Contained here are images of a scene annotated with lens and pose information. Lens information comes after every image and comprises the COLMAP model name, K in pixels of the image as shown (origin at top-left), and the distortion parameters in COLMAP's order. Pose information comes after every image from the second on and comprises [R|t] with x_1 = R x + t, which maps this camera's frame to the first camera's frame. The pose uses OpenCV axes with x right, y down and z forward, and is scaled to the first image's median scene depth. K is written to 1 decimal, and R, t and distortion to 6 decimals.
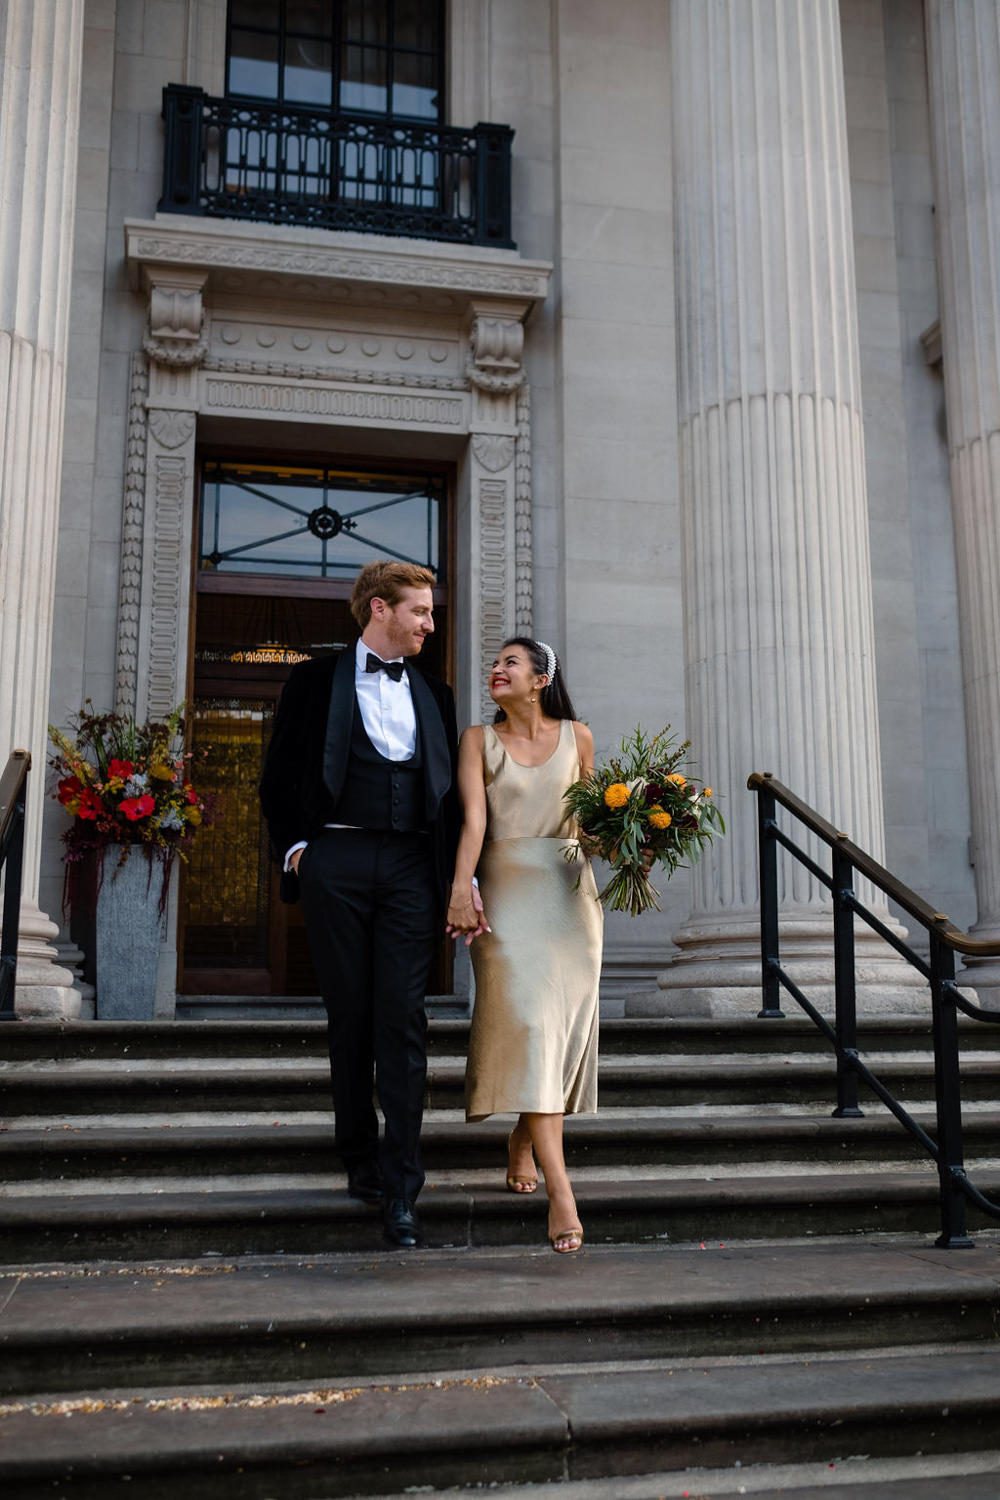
lens RADIAL K [[1576.3, 0, 500.0], [0, 1576.3, 750.0], [0, 0, 1]] dist [0.014225, -0.006013]
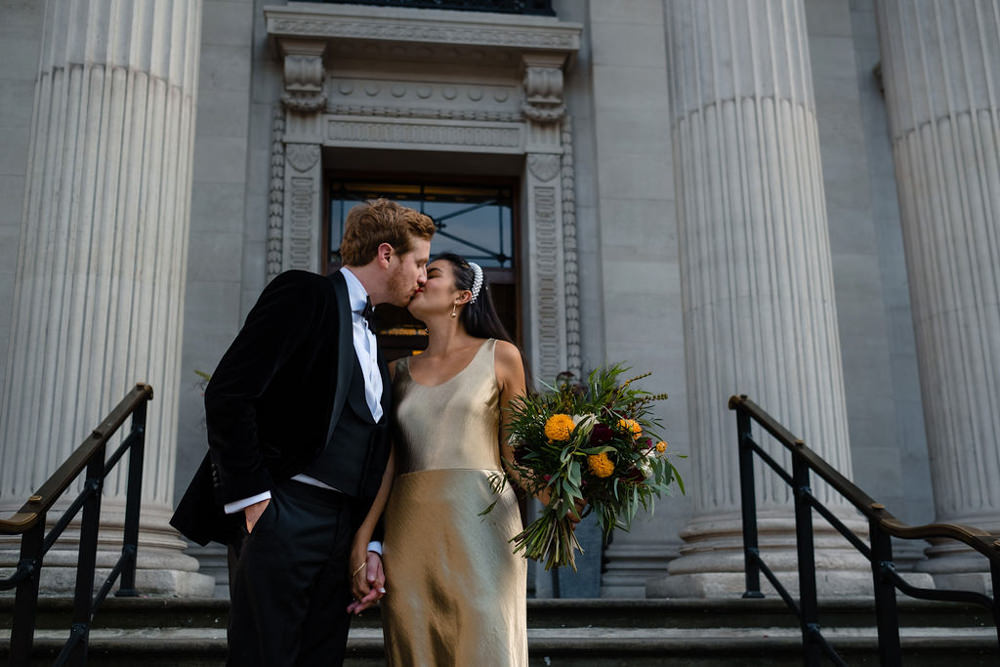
lens RADIAL K [[1082.5, 0, 499.8], [0, 1082.5, 317.9], [0, 0, 1]] dist [-0.026194, 0.027165]
pose [[0.992917, -0.026977, -0.115707, 0.071020], [0.016050, 0.995410, -0.094345, 0.027485], [0.117721, 0.091820, 0.988793, 0.124637]]
